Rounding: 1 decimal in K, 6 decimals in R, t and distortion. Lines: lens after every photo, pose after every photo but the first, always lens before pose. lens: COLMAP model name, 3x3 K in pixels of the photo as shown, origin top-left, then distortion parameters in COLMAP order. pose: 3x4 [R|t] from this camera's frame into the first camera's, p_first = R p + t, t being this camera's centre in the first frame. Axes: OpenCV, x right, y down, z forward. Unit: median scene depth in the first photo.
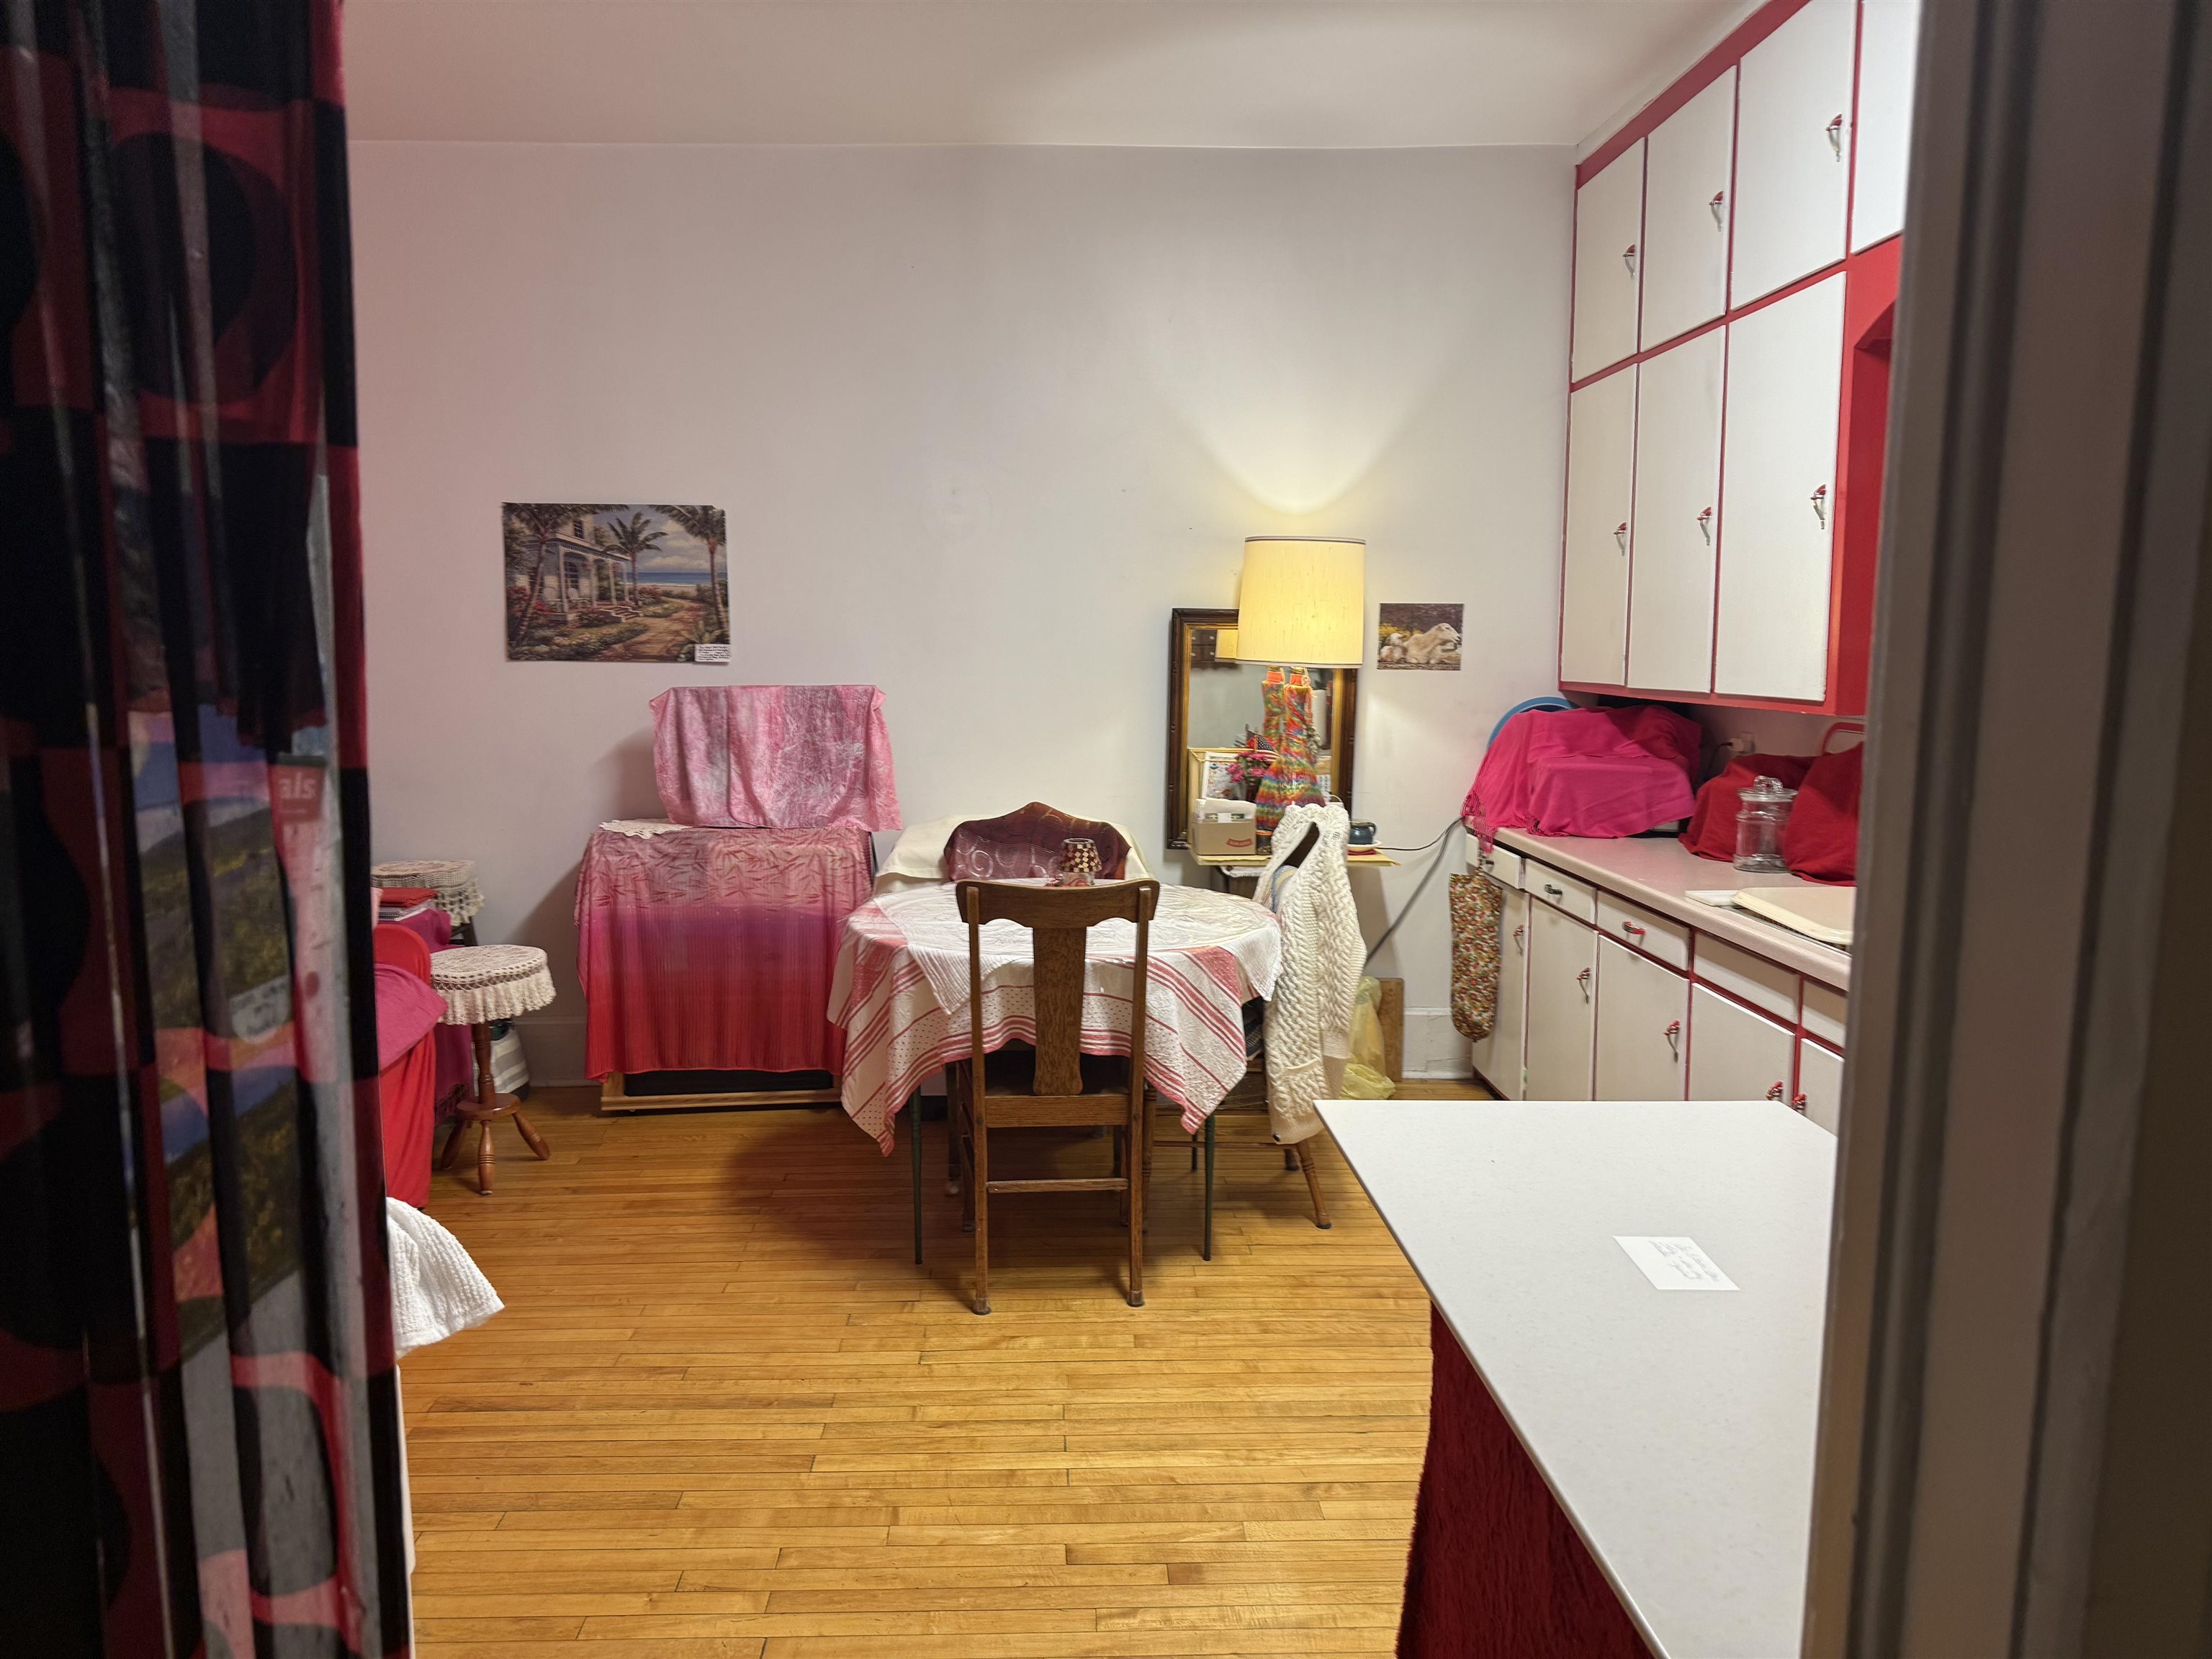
lens RADIAL K [[1542.5, 0, 1088.3], [0, 1542.5, 841.9], [0, 0, 1]] dist [0.029194, -0.036393]
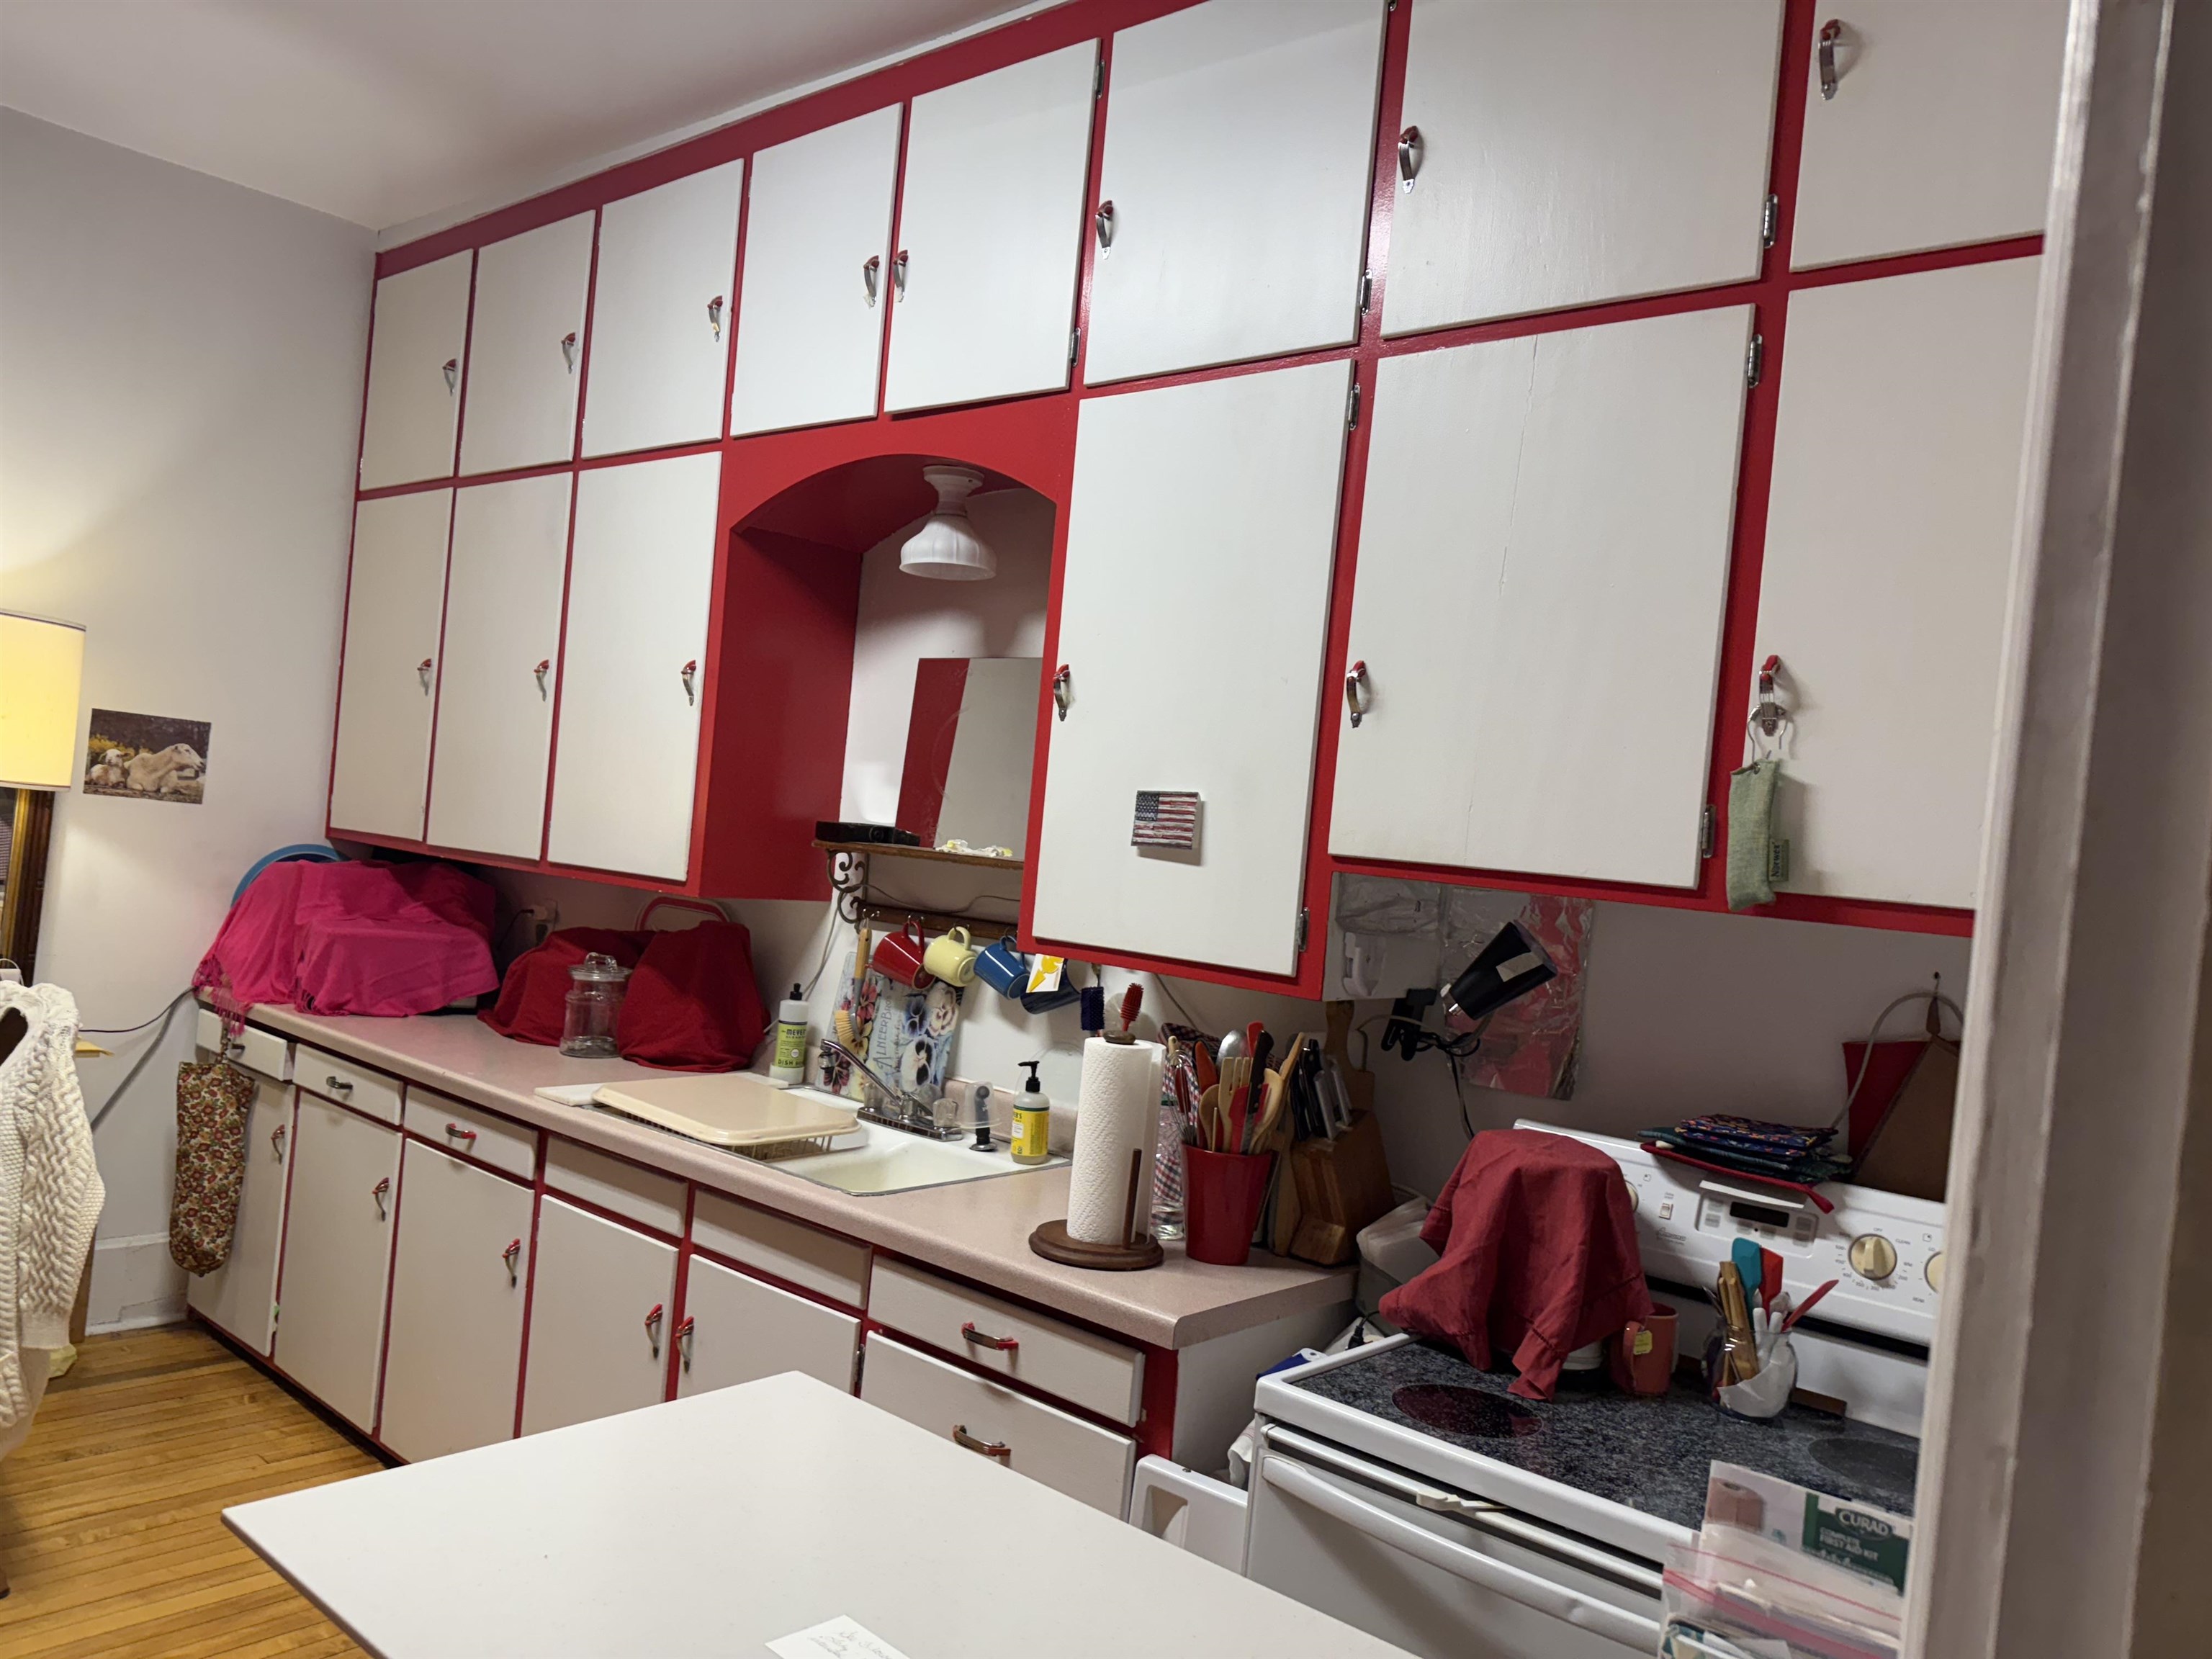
lens RADIAL K [[1542.5, 0, 1126.7], [0, 1542.5, 841.8], [0, 0, 1]] dist [0.029194, -0.036393]
pose [[0.662989, 0.070169, 0.745333, -0.044051], [-0.002943, 0.995834, -0.091135, -0.021677], [-0.748623, 0.058228, 0.660434, 0.121238]]
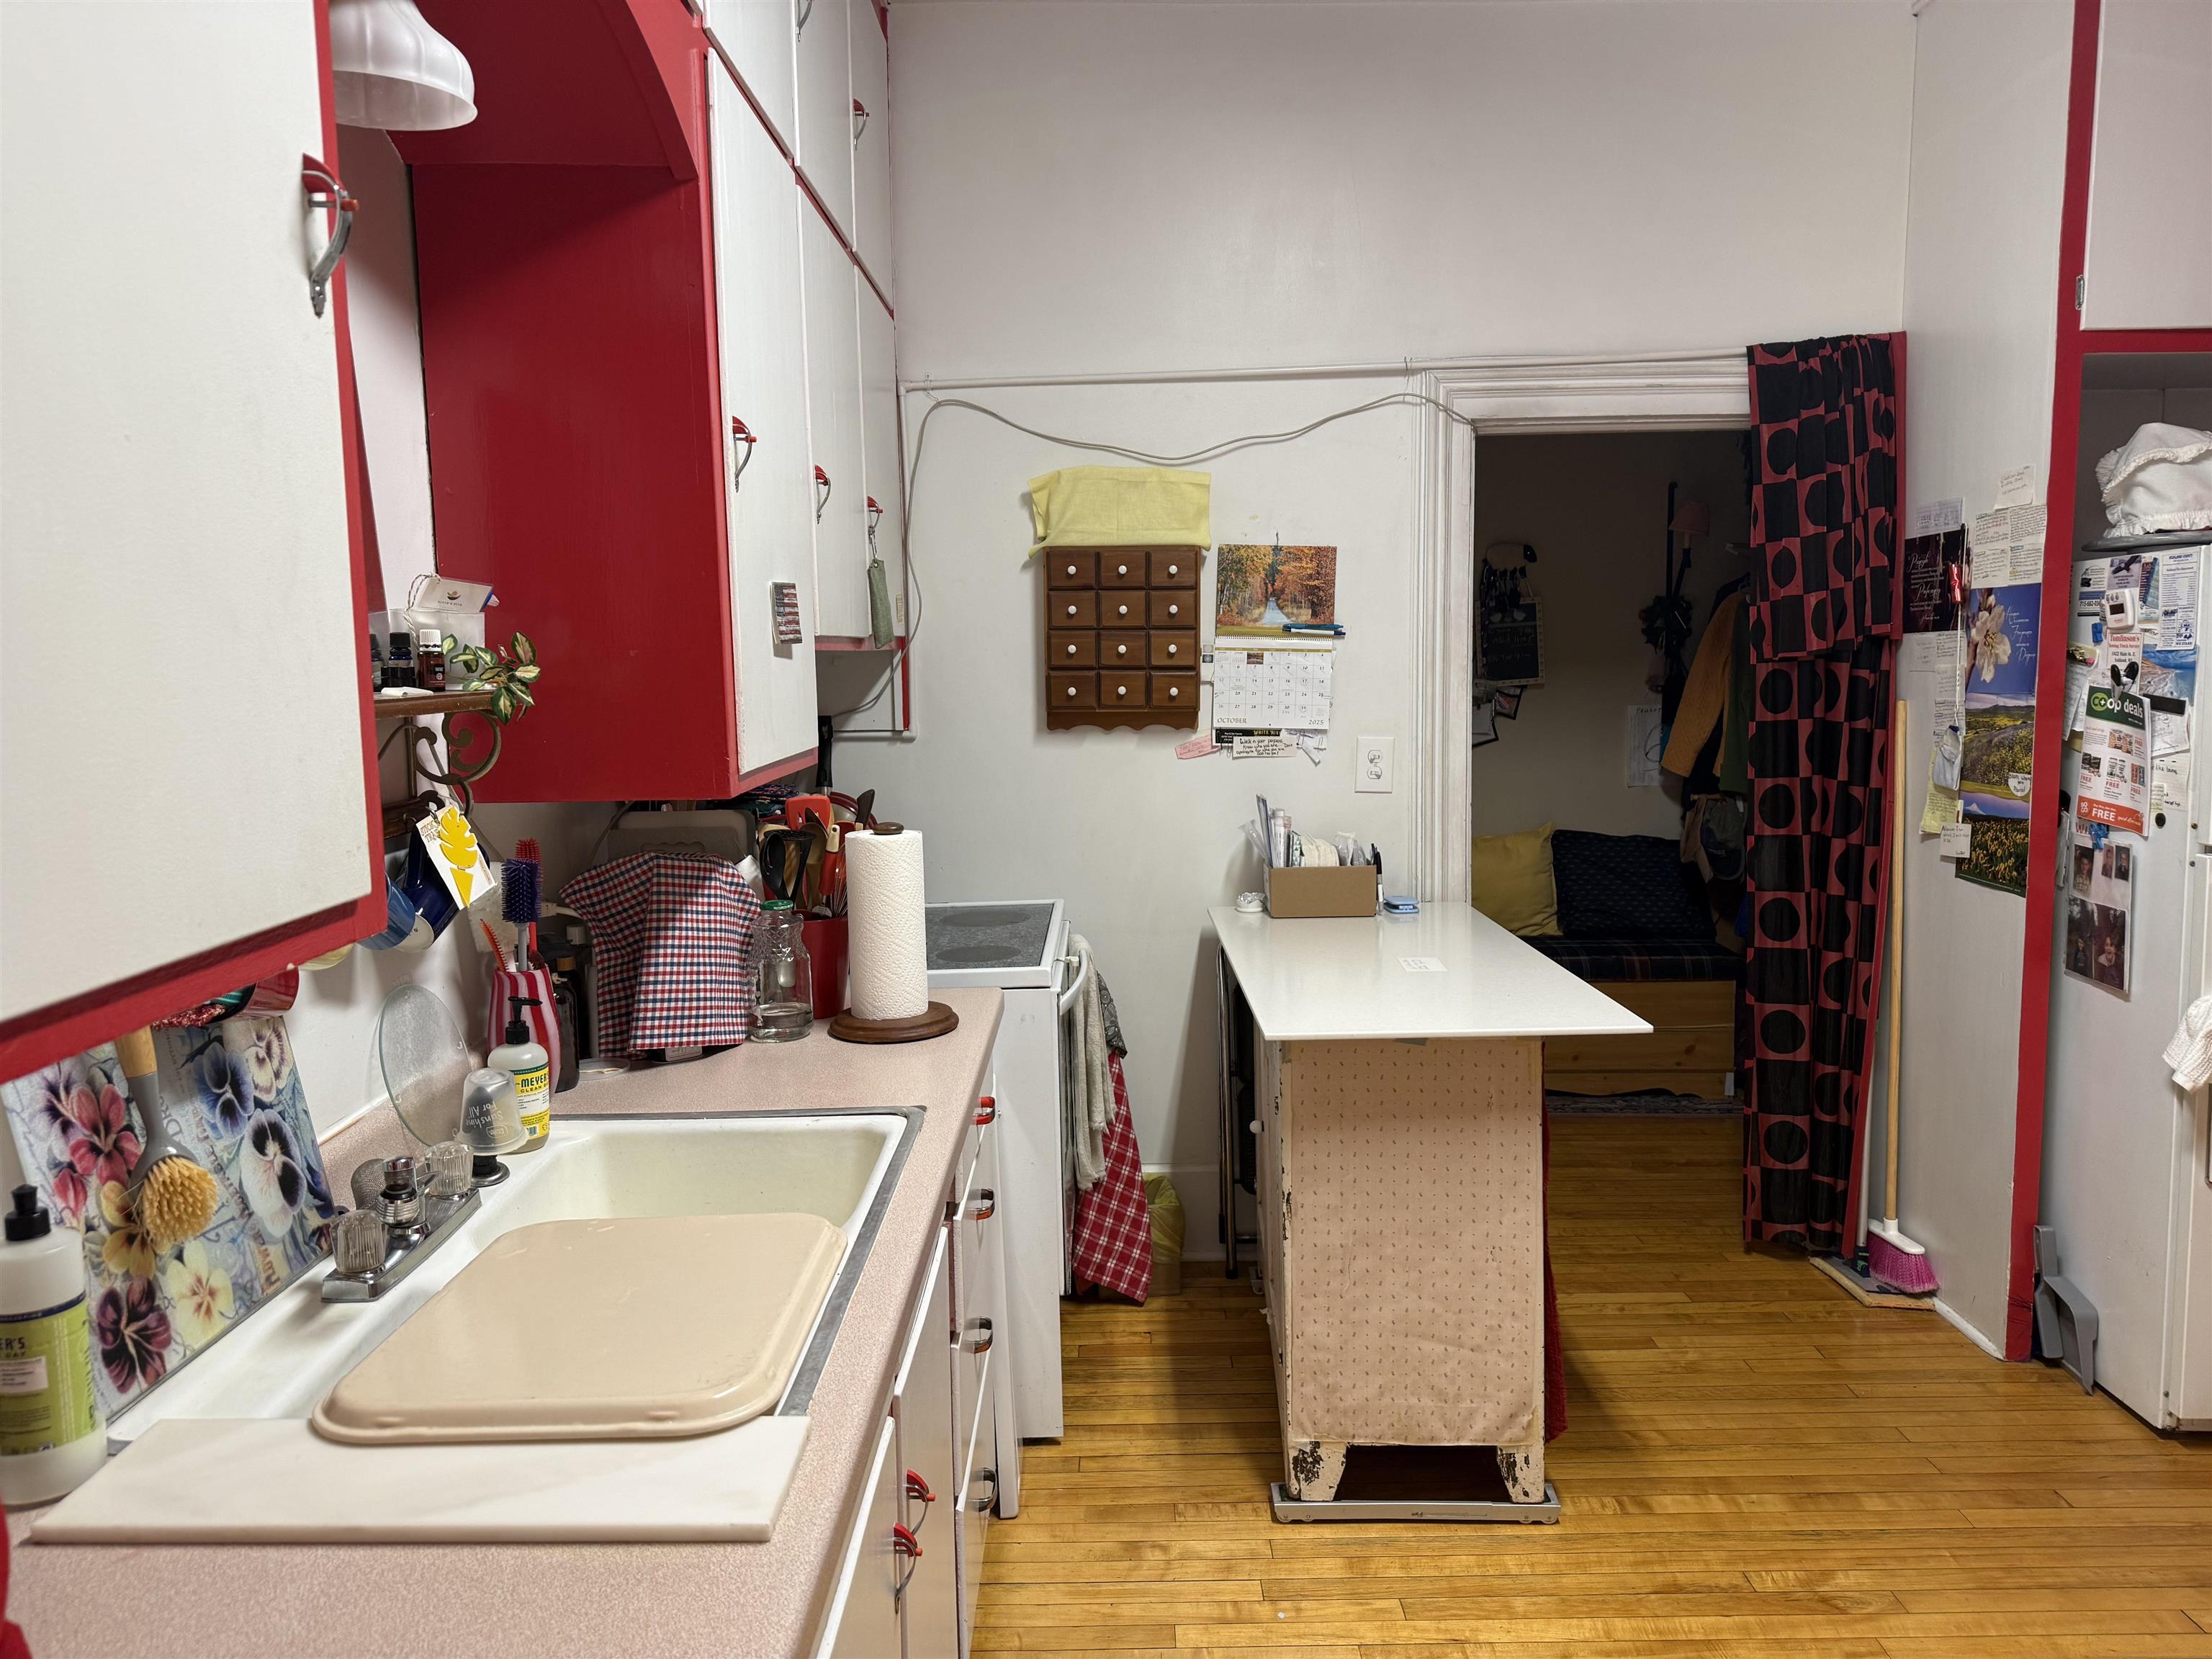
lens RADIAL K [[1542.5, 0, 1083.5], [0, 1542.5, 830.3], [0, 0, 1]] dist [0.029194, -0.036393]
pose [[-0.998139, 0.034549, 0.050243, 0.241785], [0.045934, 0.967940, 0.246946, -0.133299], [-0.040100, 0.248794, -0.967726, 0.989320]]
